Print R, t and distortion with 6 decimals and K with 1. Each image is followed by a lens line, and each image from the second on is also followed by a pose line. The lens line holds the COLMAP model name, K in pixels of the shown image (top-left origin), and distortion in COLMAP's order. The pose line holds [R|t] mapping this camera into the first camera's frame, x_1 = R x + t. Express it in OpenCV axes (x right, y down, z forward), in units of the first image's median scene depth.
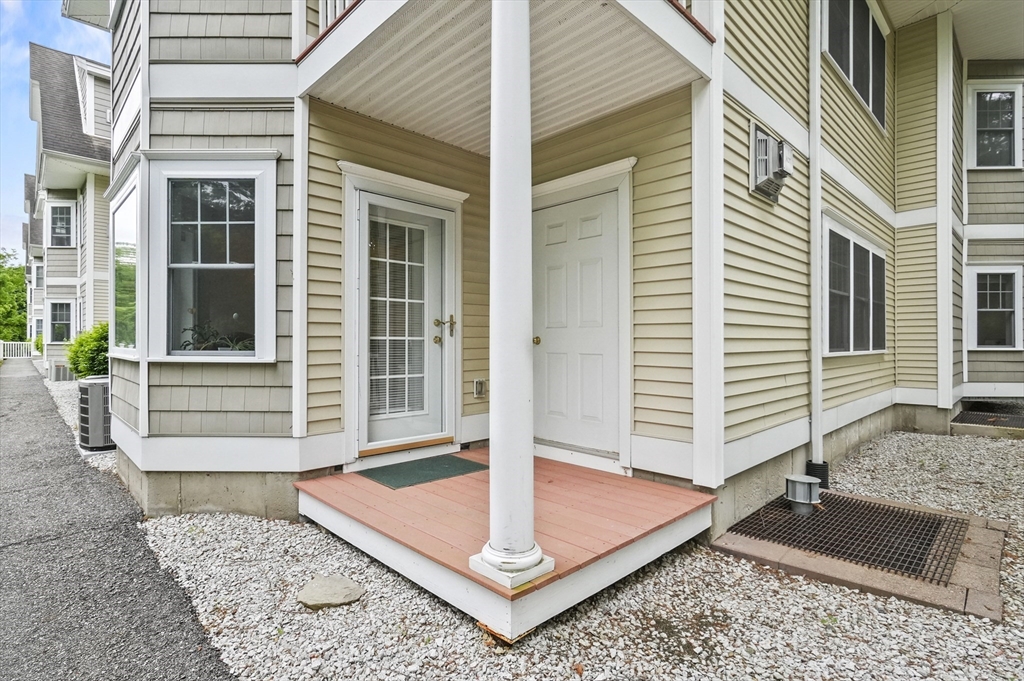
lens RADIAL K [[503.4, 0, 512.0], [0, 503.4, 340.5], [0, 0, 1]] dist [-0.000397, 0.000020]
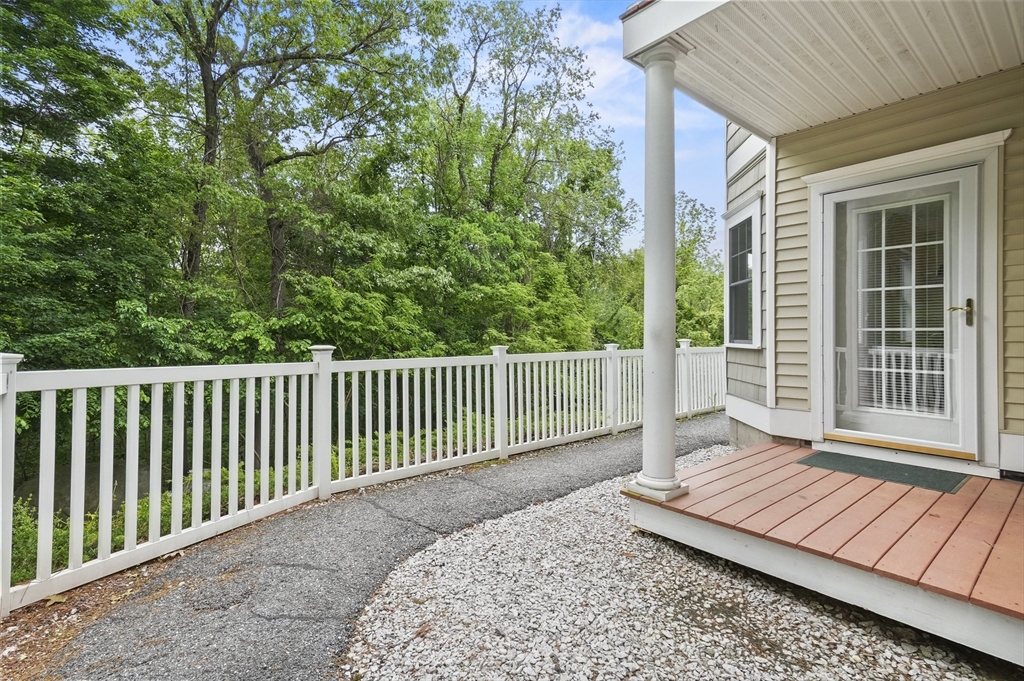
lens RADIAL K [[527.1, 0, 510.0], [0, 527.1, 332.2], [0, 0, 1]] dist [-0.001244, 0.000215]
pose [[-0.095297, -0.007292, -0.995422, 0.977990], [0.001555, 0.999971, -0.007474, 0.008745], [0.995448, -0.002260, -0.095283, 0.463510]]
